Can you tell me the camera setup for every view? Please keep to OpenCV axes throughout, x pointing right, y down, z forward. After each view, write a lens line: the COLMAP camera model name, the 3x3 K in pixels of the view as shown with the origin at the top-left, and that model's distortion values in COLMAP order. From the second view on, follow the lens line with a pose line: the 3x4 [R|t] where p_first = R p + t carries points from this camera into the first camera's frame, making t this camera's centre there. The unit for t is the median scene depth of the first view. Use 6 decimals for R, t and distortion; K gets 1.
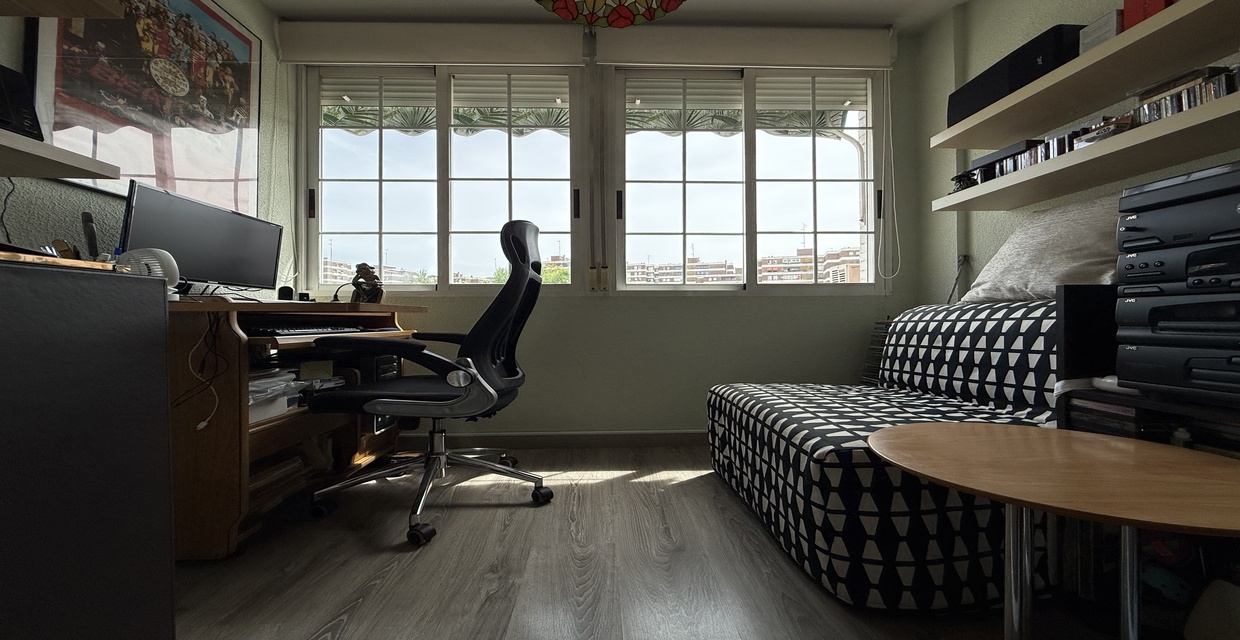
lens RADIAL K [[497.5, 0, 619.4], [0, 497.5, 318.1], [0, 0, 1]] dist [0.000088, -0.000074]
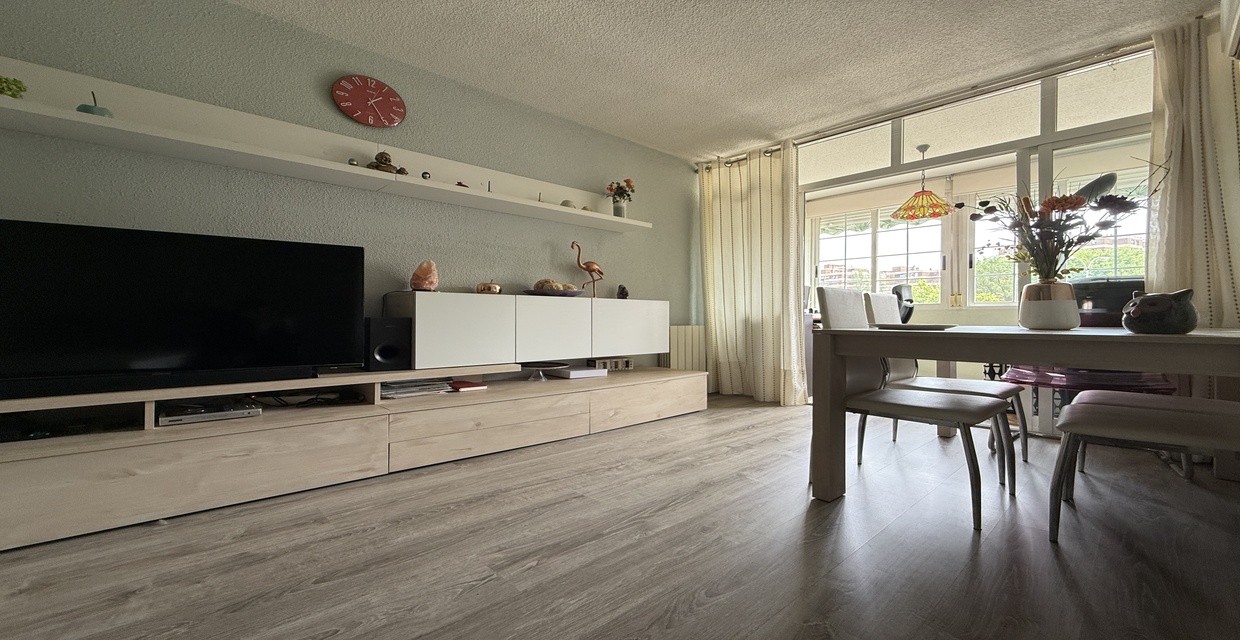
lens RADIAL K [[497.5, 0, 618.1], [0, 497.5, 324.2], [0, 0, 1]] dist [0.000088, -0.000074]
pose [[0.659756, 0.010644, -0.751405, 0.545653], [0.006002, 0.999793, 0.019432, -0.030983], [0.751456, -0.017330, 0.659555, -1.283639]]
